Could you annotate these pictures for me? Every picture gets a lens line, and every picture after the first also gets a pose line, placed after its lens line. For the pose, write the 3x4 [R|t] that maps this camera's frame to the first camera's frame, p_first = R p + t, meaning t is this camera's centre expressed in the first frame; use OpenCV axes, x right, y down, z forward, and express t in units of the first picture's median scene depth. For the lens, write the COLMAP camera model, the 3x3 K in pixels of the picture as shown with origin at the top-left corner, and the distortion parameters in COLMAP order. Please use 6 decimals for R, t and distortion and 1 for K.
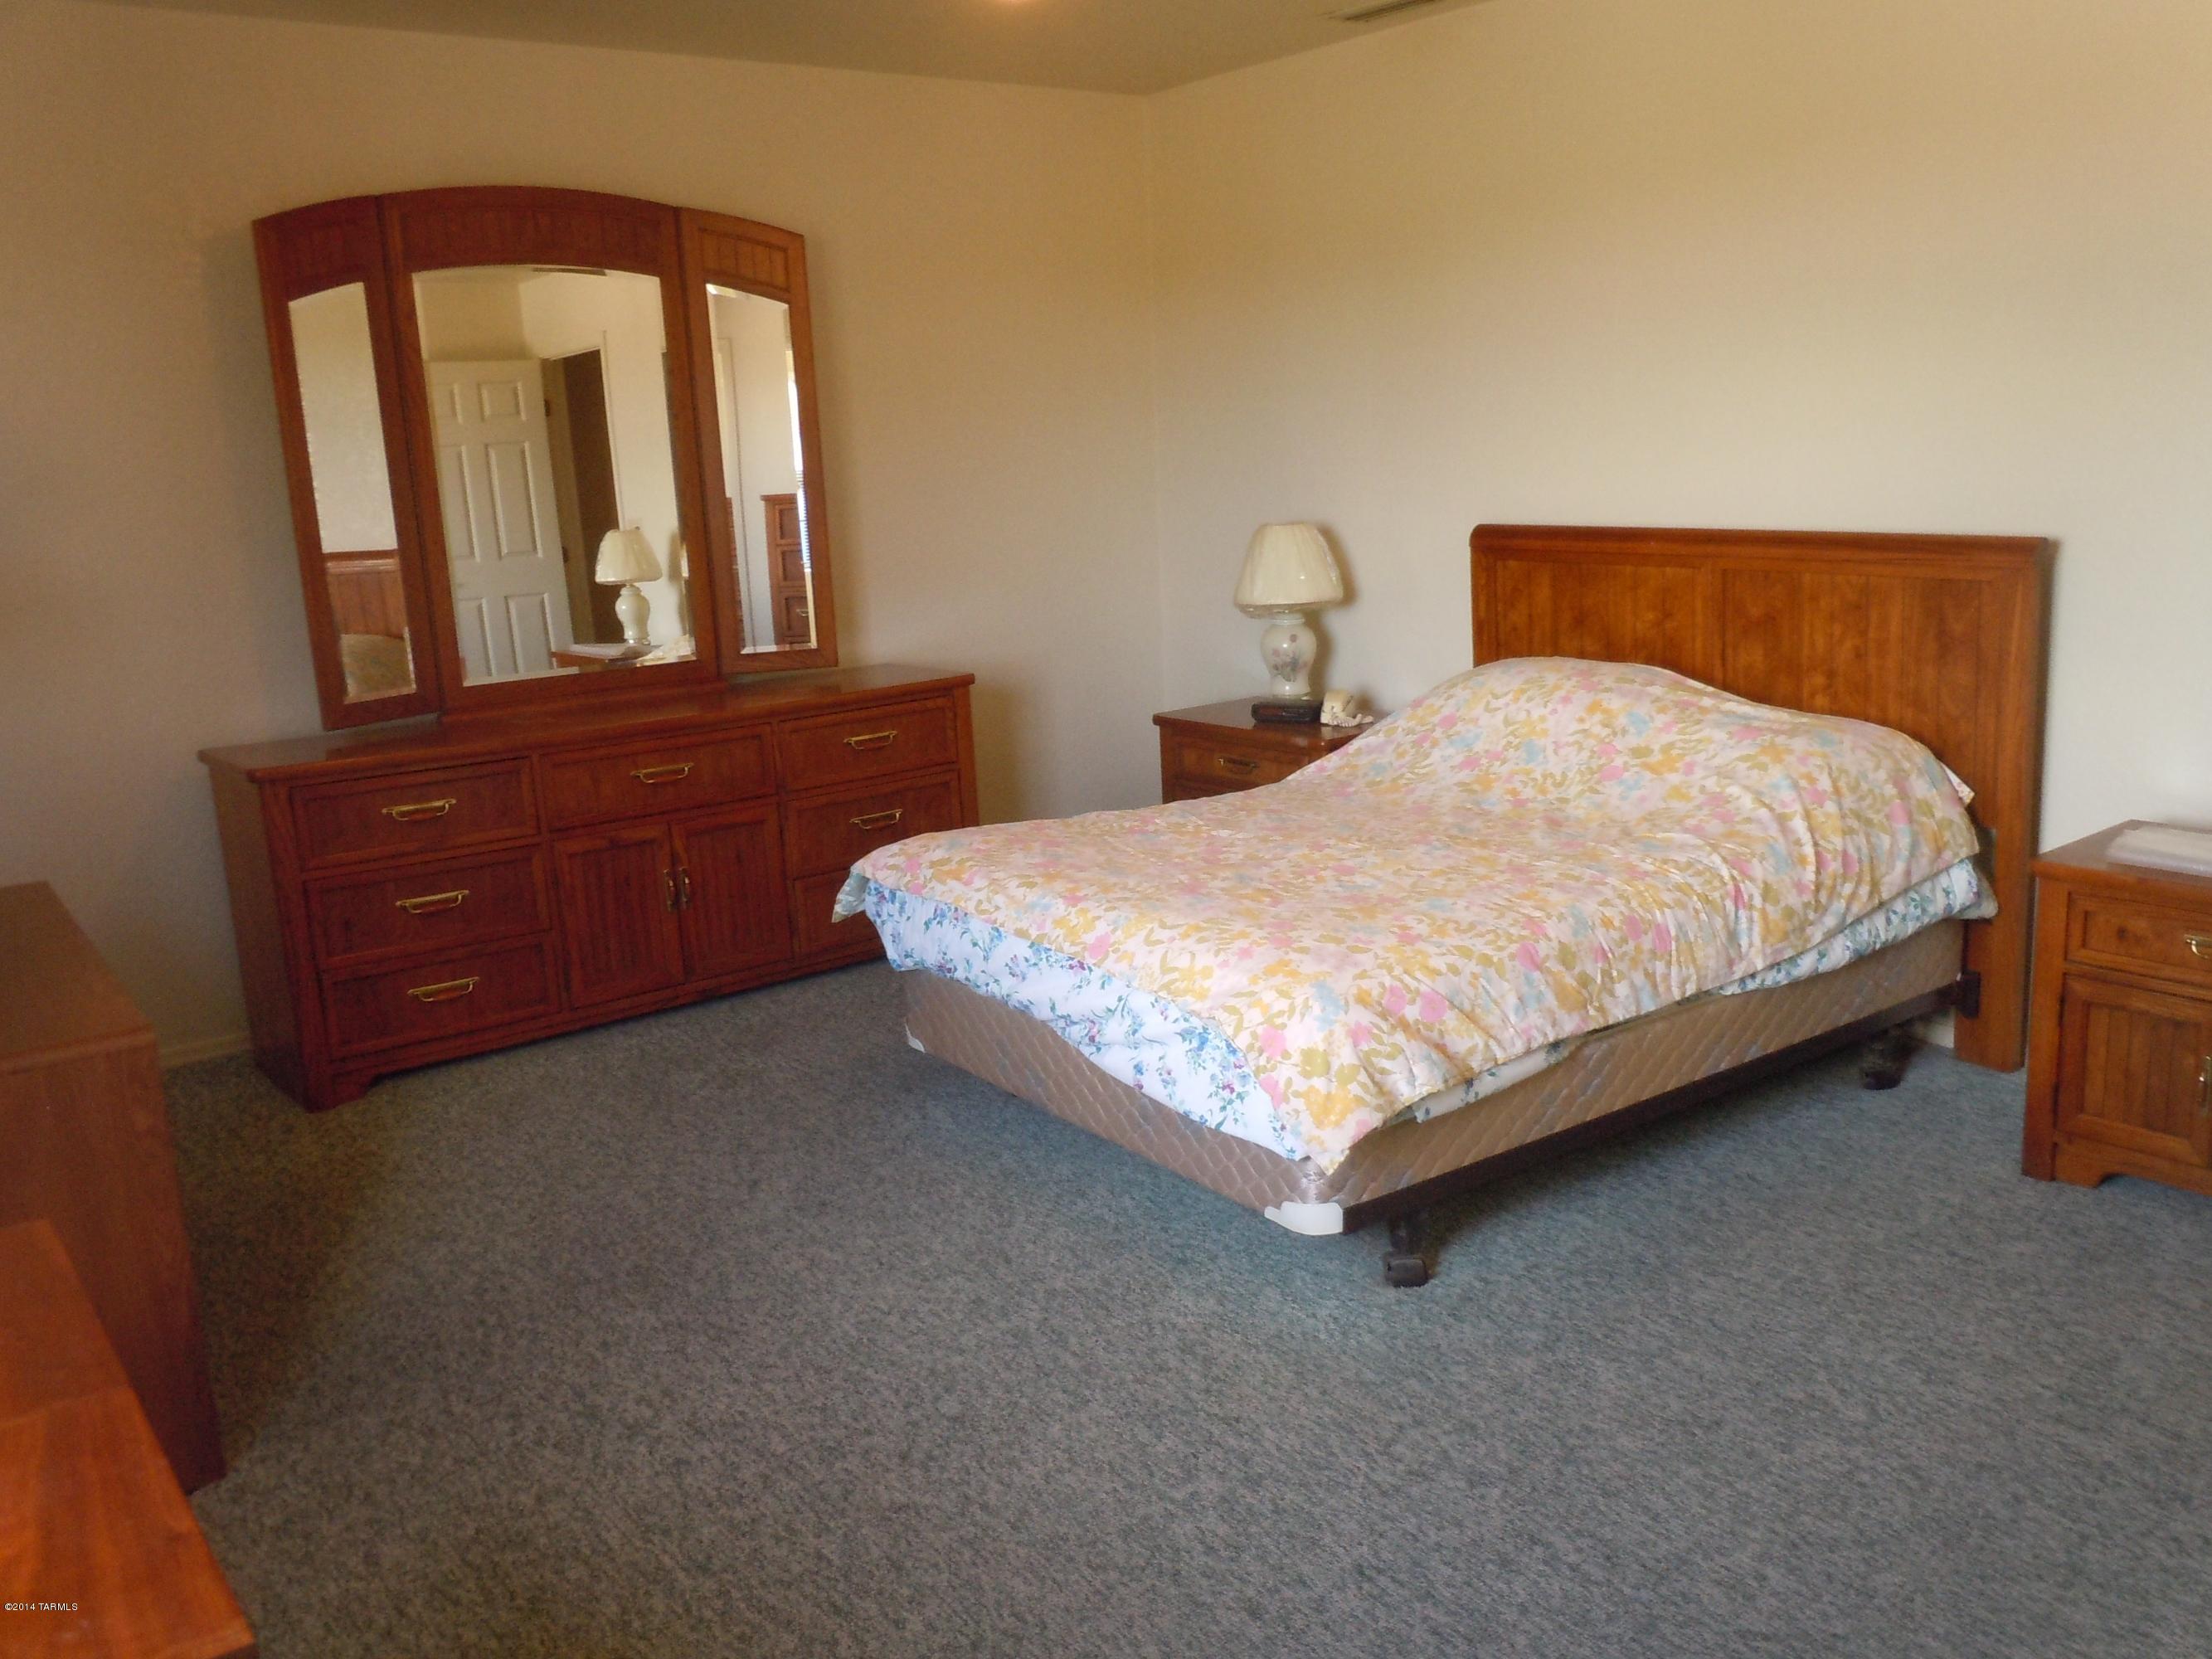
lens RADIAL K [[1829.4, 0, 1106.0], [0, 1829.4, 829.5], [0, 0, 1]] dist [0.043084, 0.005750]
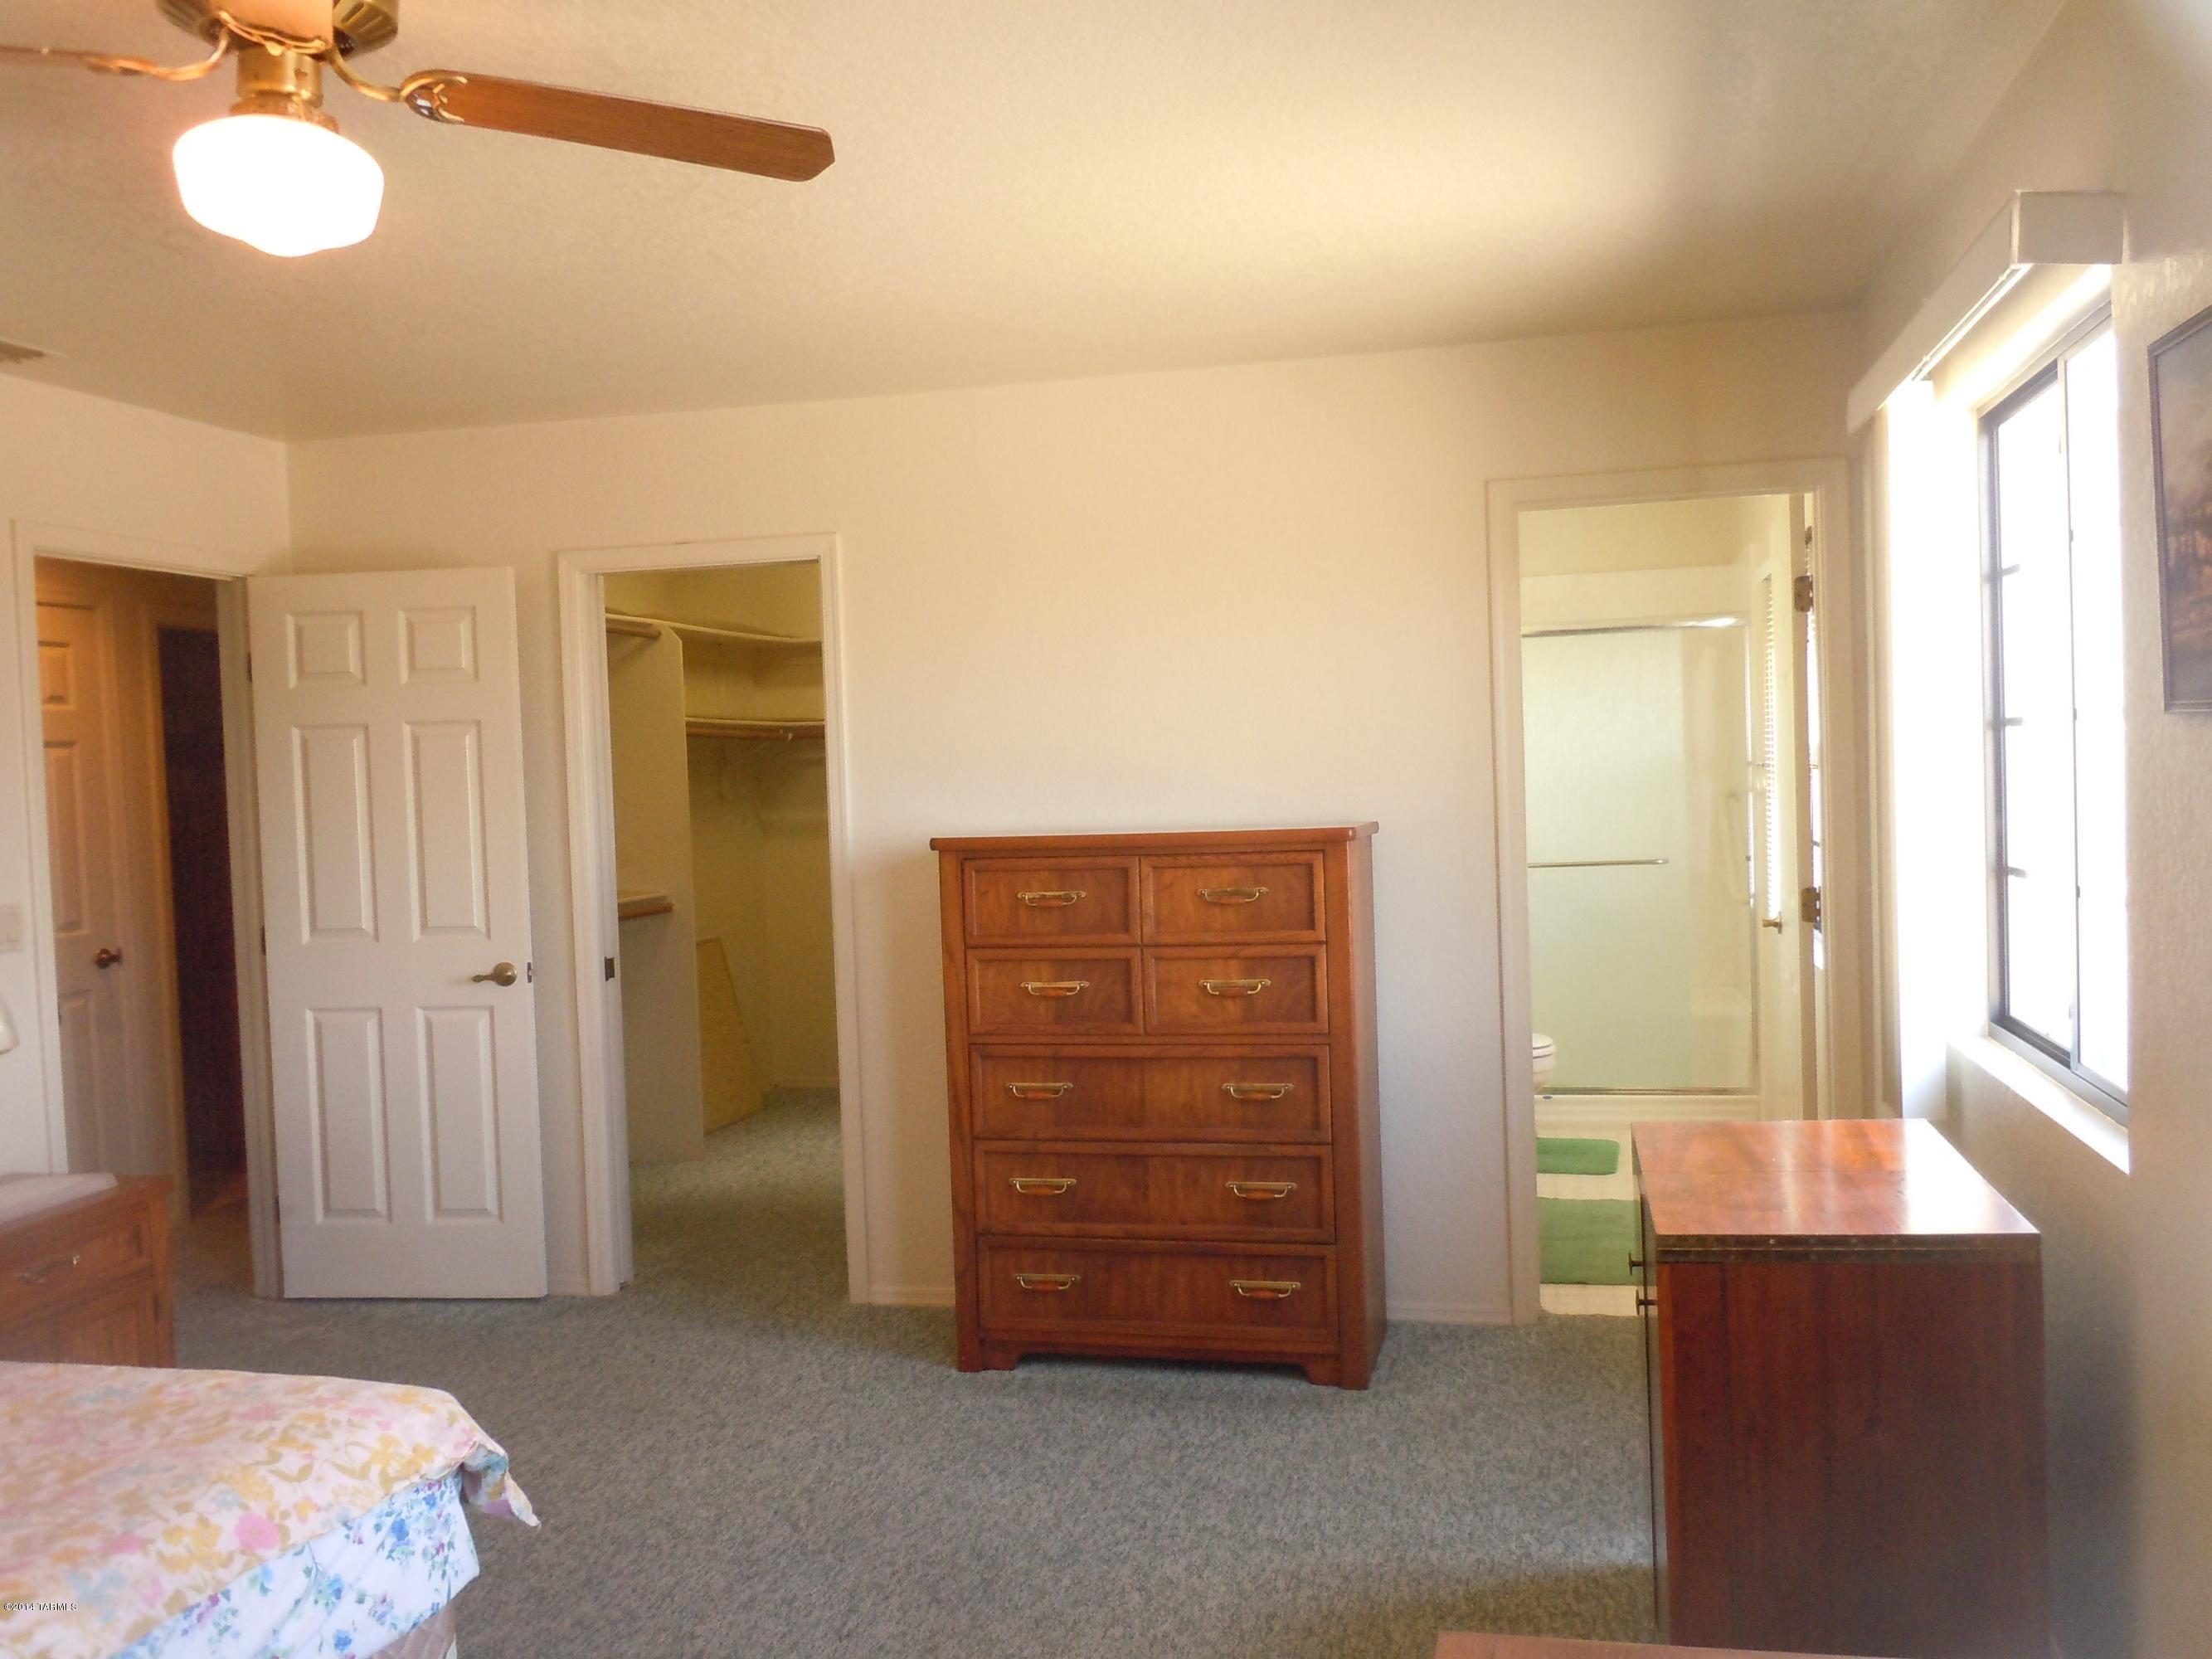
lens RADIAL K [[1829.4, 0, 1106.0], [0, 1829.4, 829.5], [0, 0, 1]] dist [0.043084, 0.005750]
pose [[-0.634793, 0.041707, 0.771555, -0.771339], [0.223928, 0.965620, 0.132039, -0.216936], [-0.739522, 0.256590, -0.622309, 1.151826]]
